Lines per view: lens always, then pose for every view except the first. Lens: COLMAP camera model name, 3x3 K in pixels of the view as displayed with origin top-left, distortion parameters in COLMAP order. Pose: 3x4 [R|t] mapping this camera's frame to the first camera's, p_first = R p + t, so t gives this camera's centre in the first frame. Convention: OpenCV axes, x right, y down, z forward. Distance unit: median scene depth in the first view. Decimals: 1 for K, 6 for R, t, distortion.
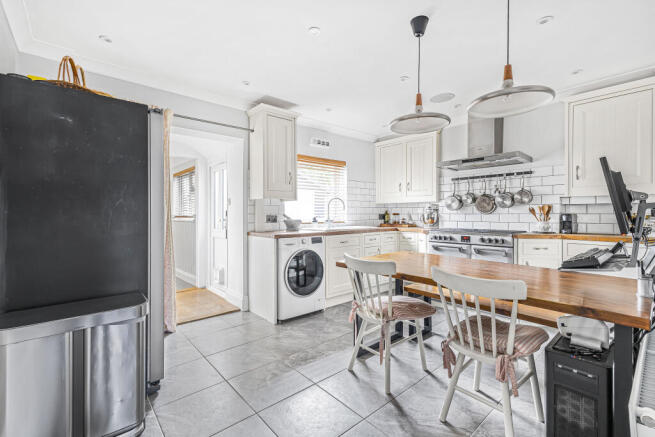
lens RADIAL K [[288.1, 0, 326.7], [0, 288.1, 215.6], [0, 0, 1]] dist [0.002243, 0.000138]
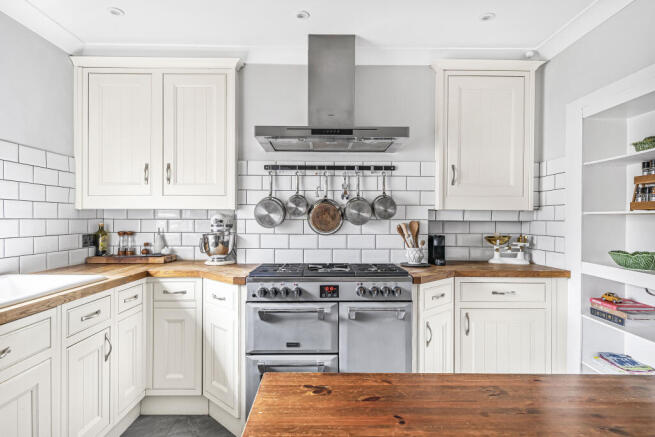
lens RADIAL K [[380.1, 0, 327.1], [0, 380.1, 217.9], [0, 0, 1]] dist [0.007793, -0.000307]
pose [[0.647254, 0.004375, 0.762262, -0.007431], [0.000229, 0.999982, -0.005934, -0.032812], [-0.762274, 0.004016, 0.647242, 0.505131]]
